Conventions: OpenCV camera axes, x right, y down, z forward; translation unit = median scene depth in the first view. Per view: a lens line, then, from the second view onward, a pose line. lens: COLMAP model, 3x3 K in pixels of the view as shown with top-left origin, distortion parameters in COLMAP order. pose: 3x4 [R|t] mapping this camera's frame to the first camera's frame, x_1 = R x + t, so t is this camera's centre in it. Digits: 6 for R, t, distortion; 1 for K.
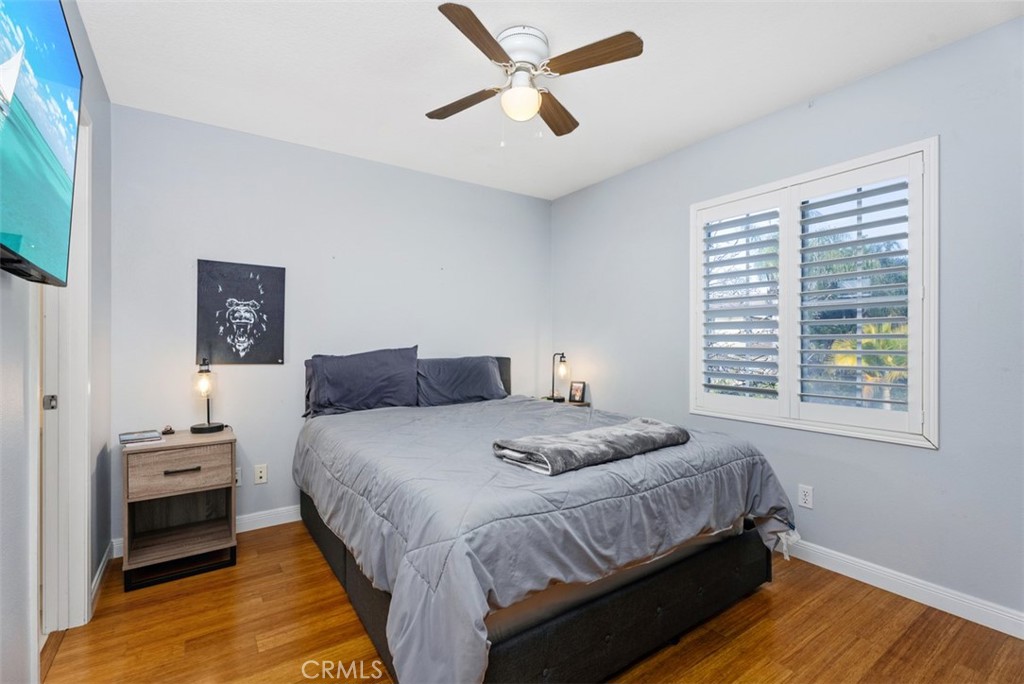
lens RADIAL K [[461.9, 0, 503.6], [0, 461.9, 340.4], [0, 0, 1]] dist [0.000058, -0.000443]
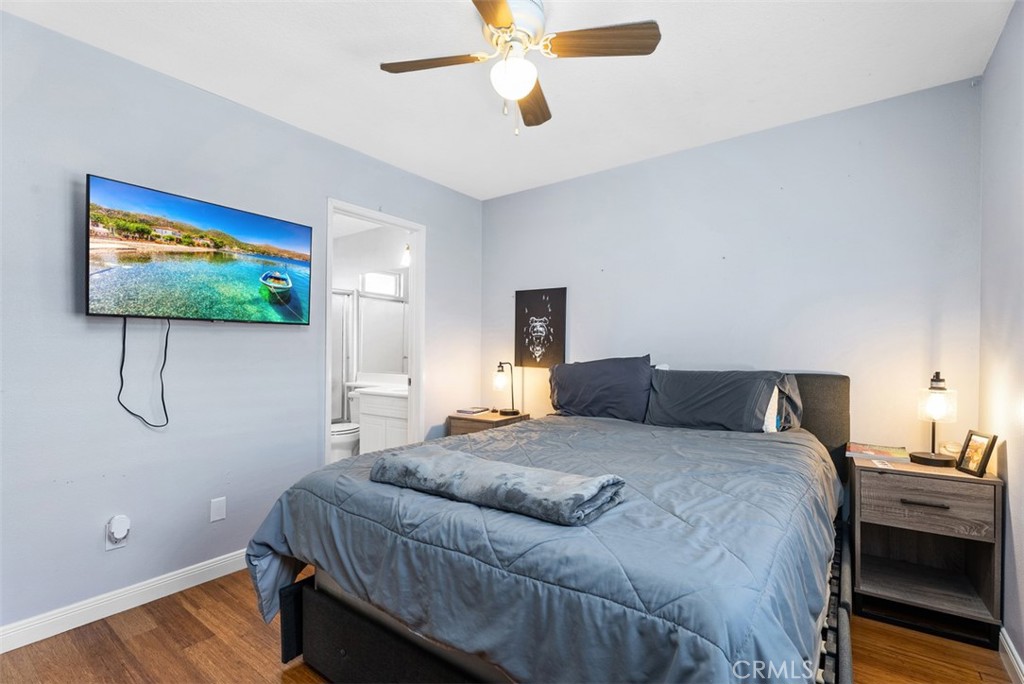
lens RADIAL K [[461.9, 0, 506.8], [0, 461.9, 349.8], [0, 0, 1]] dist [0.000058, -0.000443]
pose [[0.321790, -0.000369, -0.946811, 0.625670], [0.002546, 0.999997, 0.000476, 0.001046], [0.946808, -0.002563, 0.321790, 0.507692]]
